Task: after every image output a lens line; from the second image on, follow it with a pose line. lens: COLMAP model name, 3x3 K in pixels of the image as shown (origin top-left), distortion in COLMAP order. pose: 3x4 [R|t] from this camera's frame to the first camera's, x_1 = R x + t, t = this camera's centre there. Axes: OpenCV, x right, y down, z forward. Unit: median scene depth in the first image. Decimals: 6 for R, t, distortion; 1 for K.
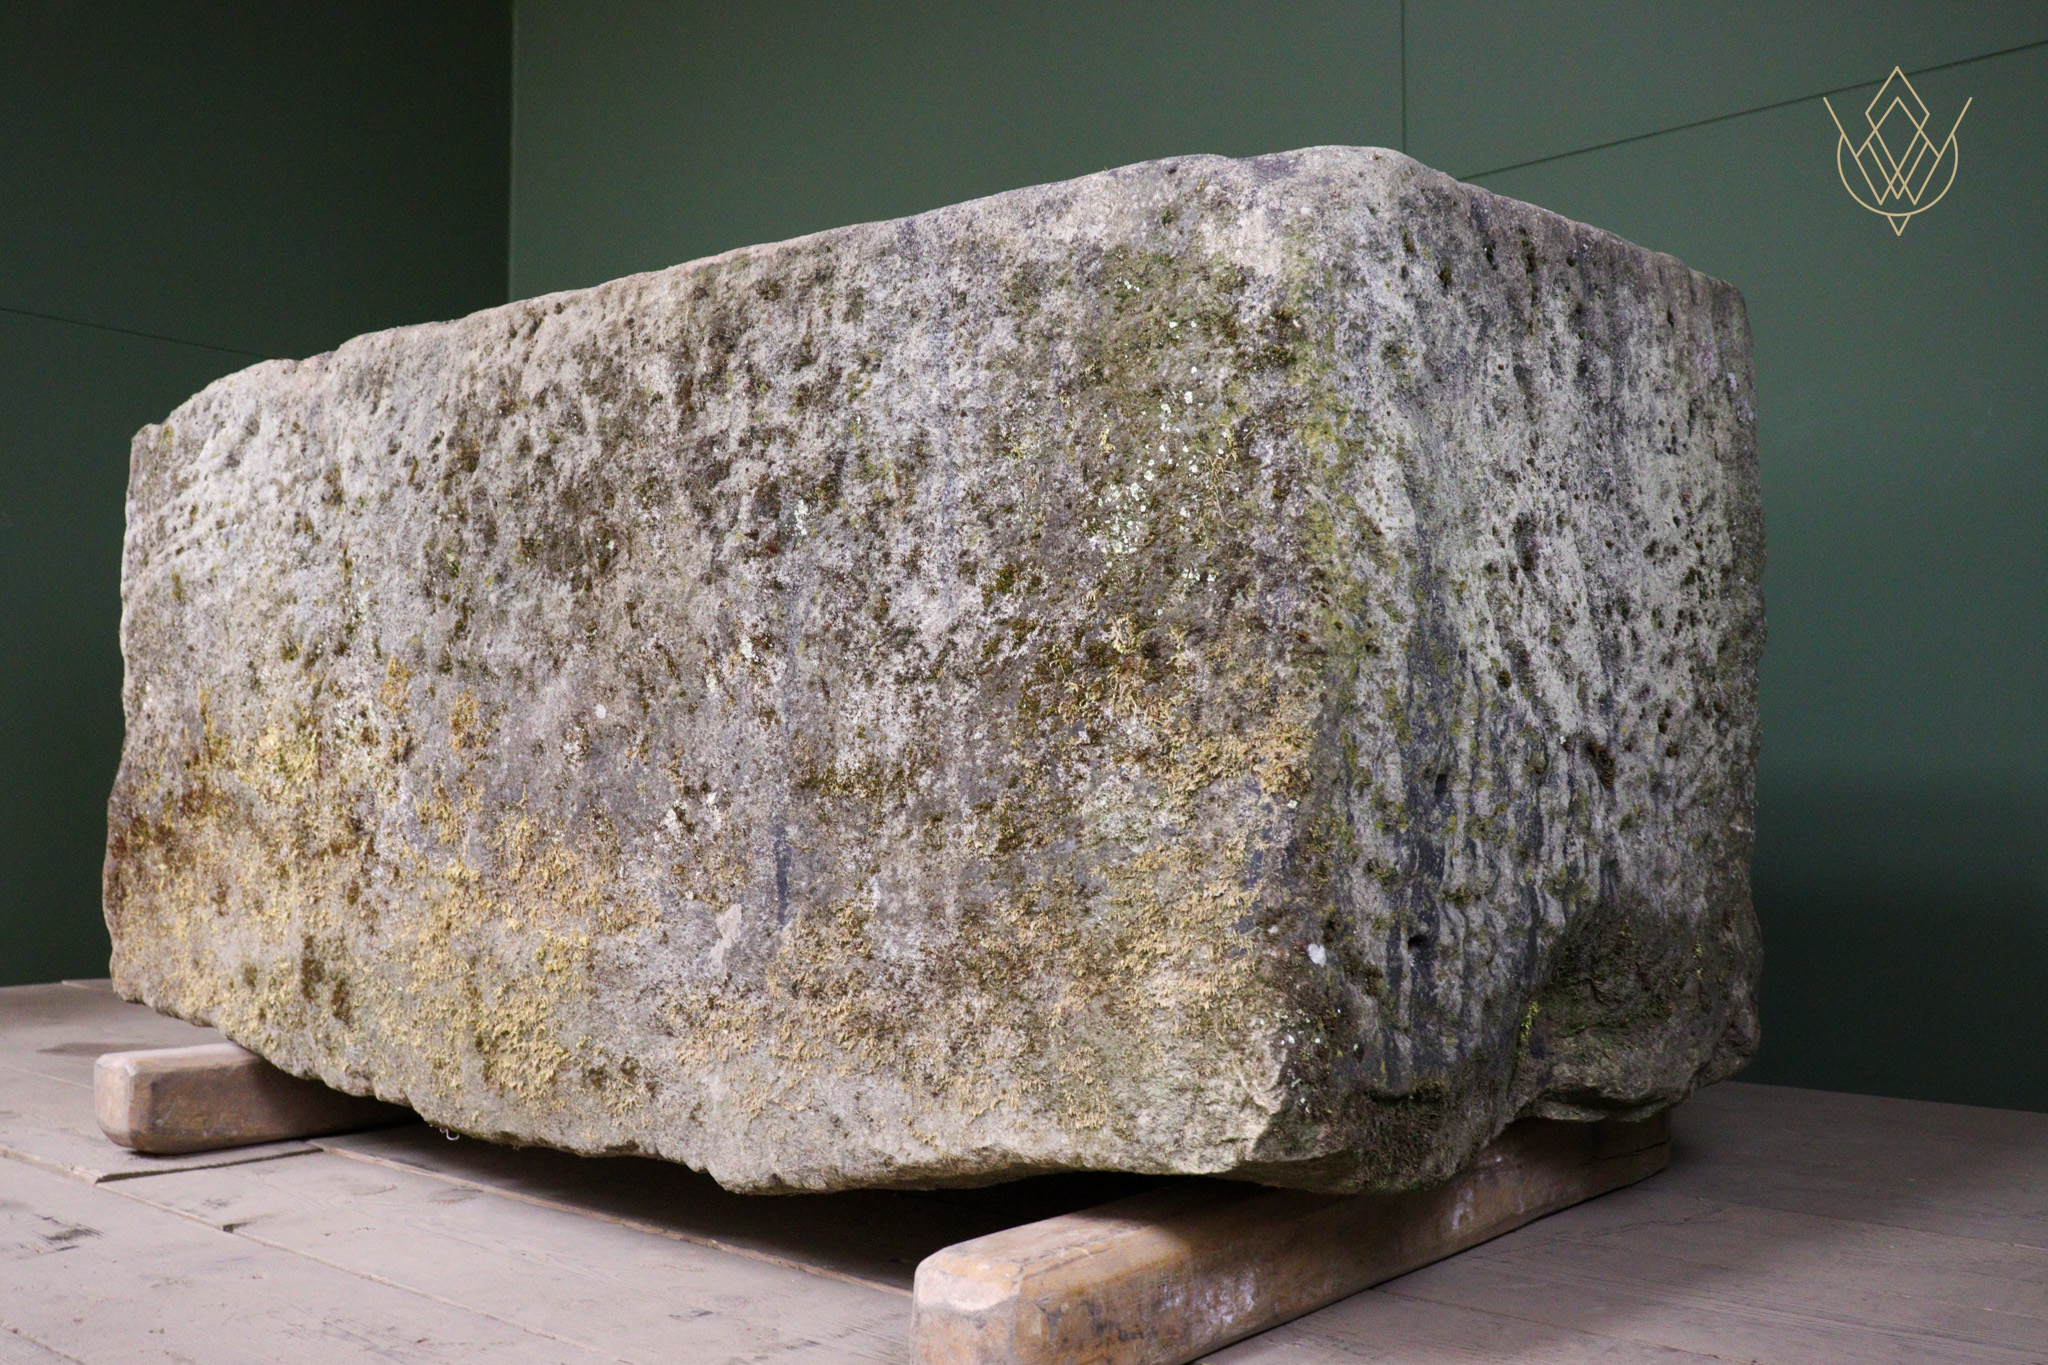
lens RADIAL K [[1882.0, 0, 1010.8], [0, 1882.0, 684.4], [0, 0, 1]] dist [-0.008047, 0.000000]
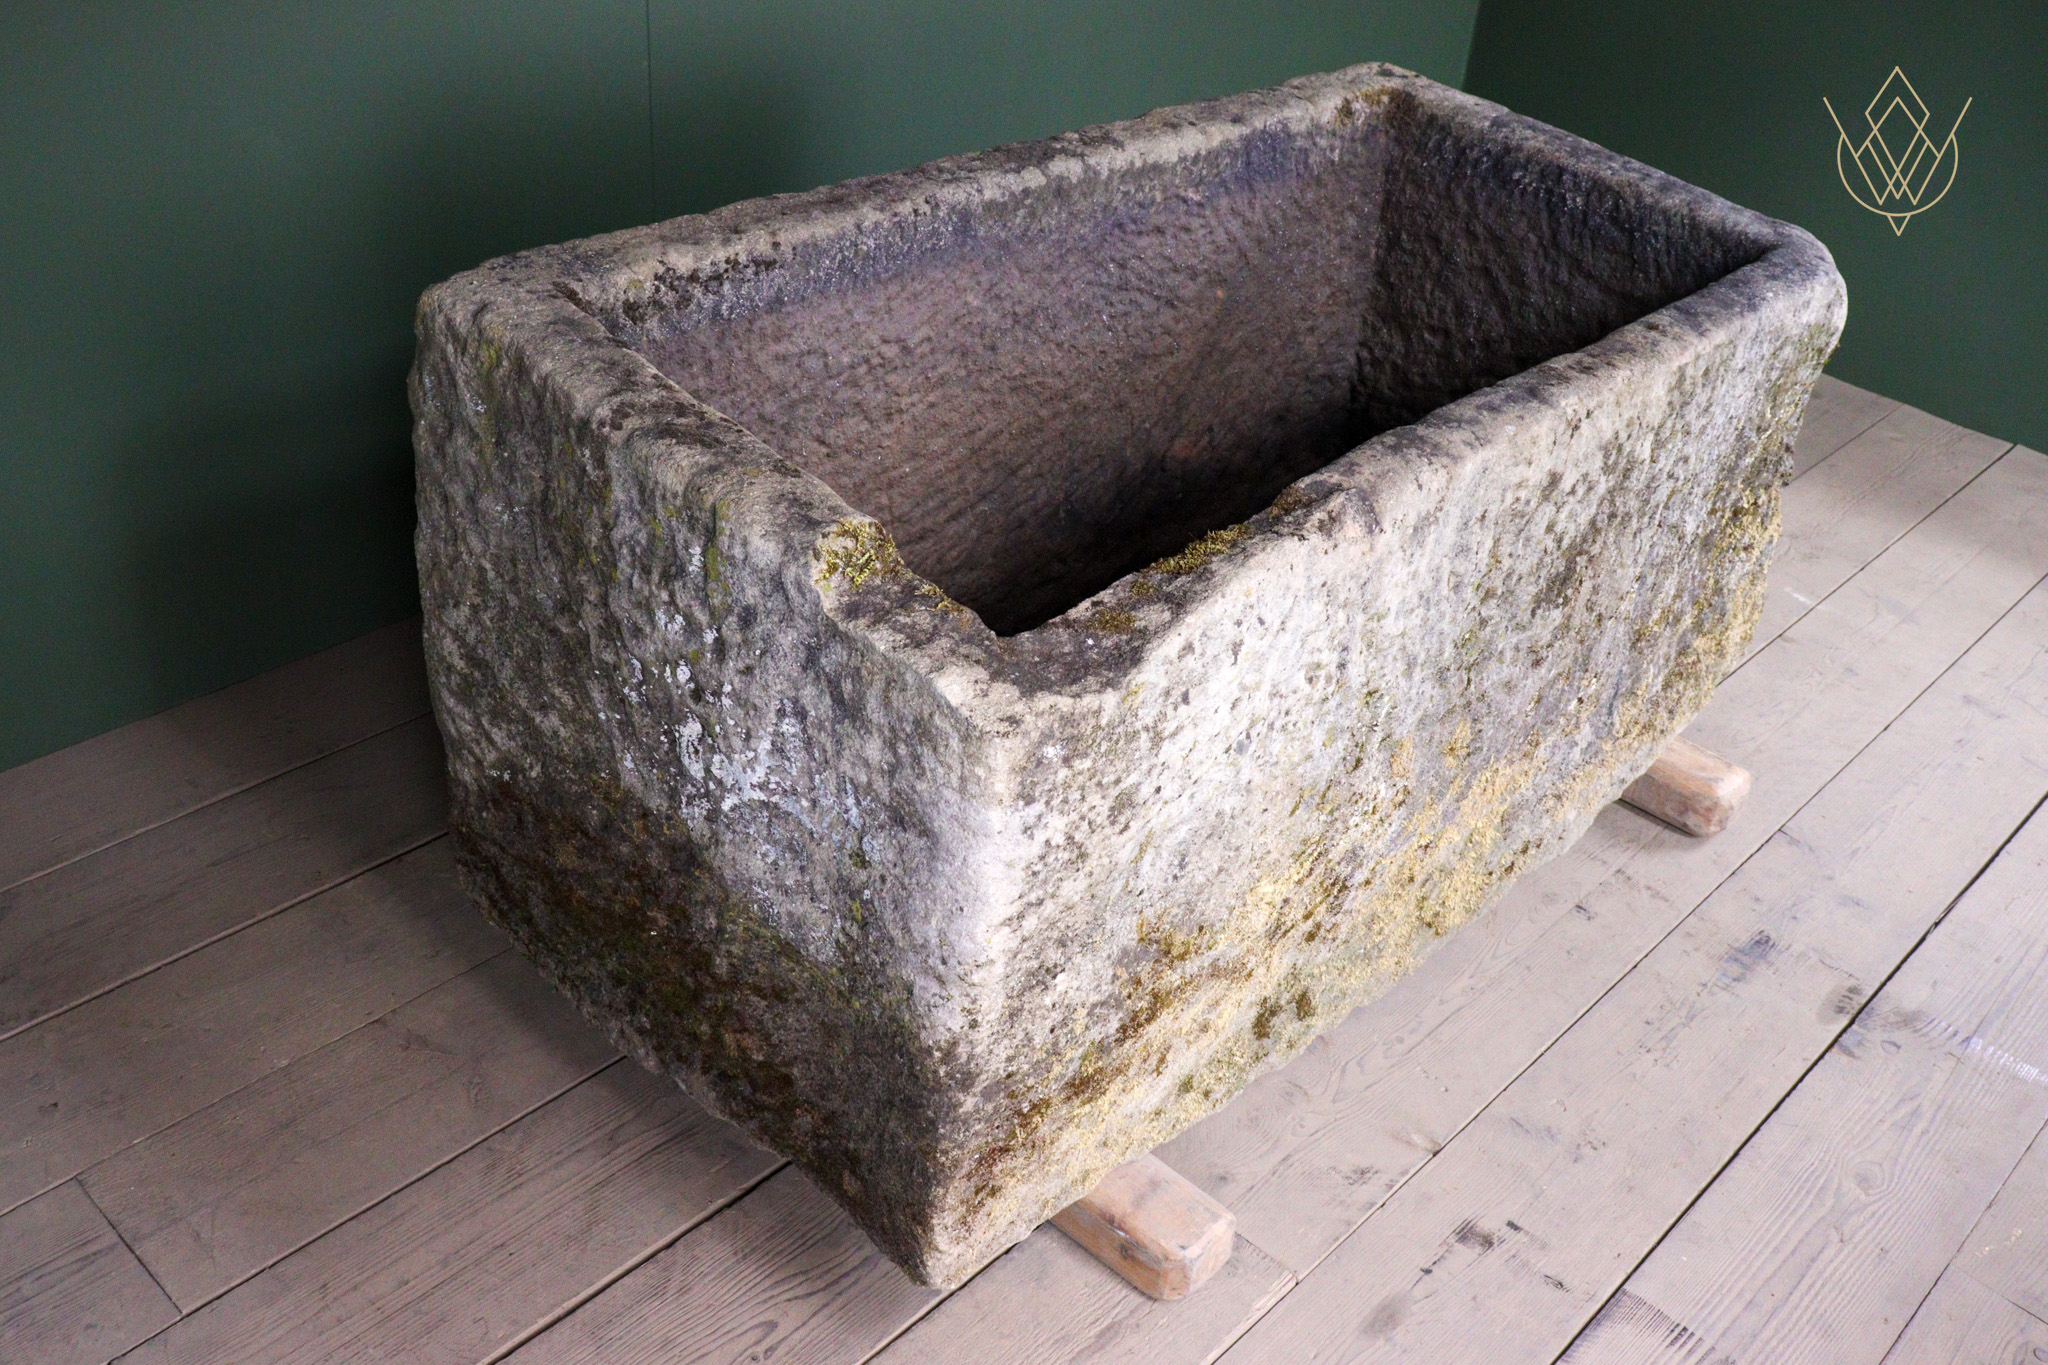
lens RADIAL K [[1882.0, 0, 1028.2], [0, 1882.0, 694.5], [0, 0, 1]] dist [-0.008047, 0.000000]
pose [[0.038906, -0.567779, 0.822261, -1.512144], [-0.135777, 0.812248, 0.567290, -0.774597], [-0.989975, -0.133715, -0.045490, 1.572336]]
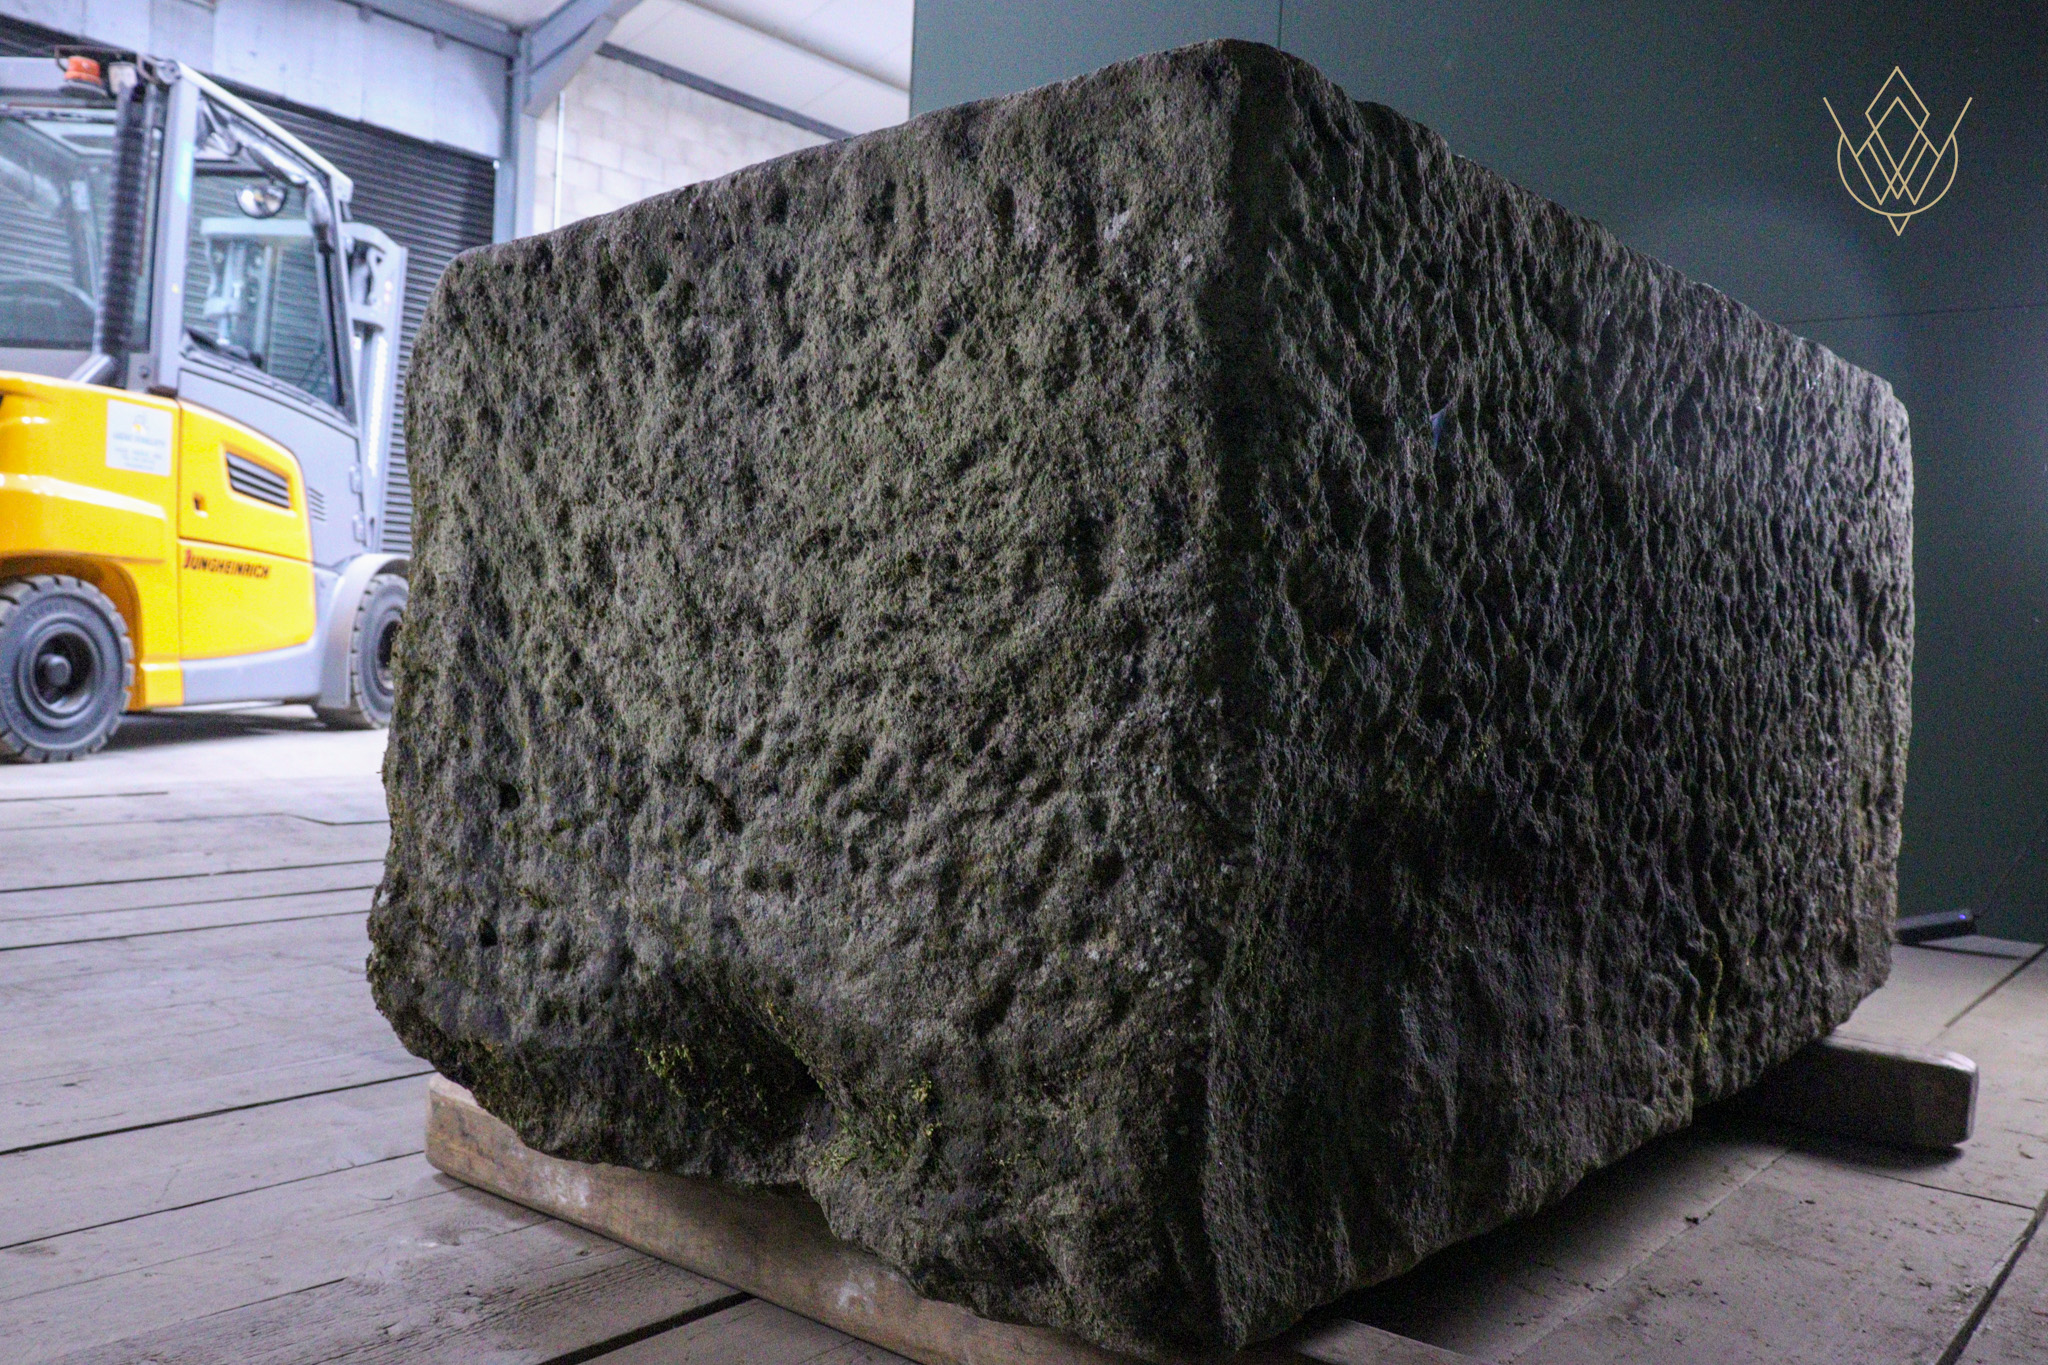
lens RADIAL K [[1665.1, 0, 1024.8], [0, 1665.1, 686.4], [0, 0, 1]] dist [0.010563, -0.007705]
pose [[0.048983, 0.031442, -0.998305, 1.081833], [0.006172, 0.999476, 0.031782, -0.034698], [0.998781, -0.007719, 0.048763, 1.100919]]
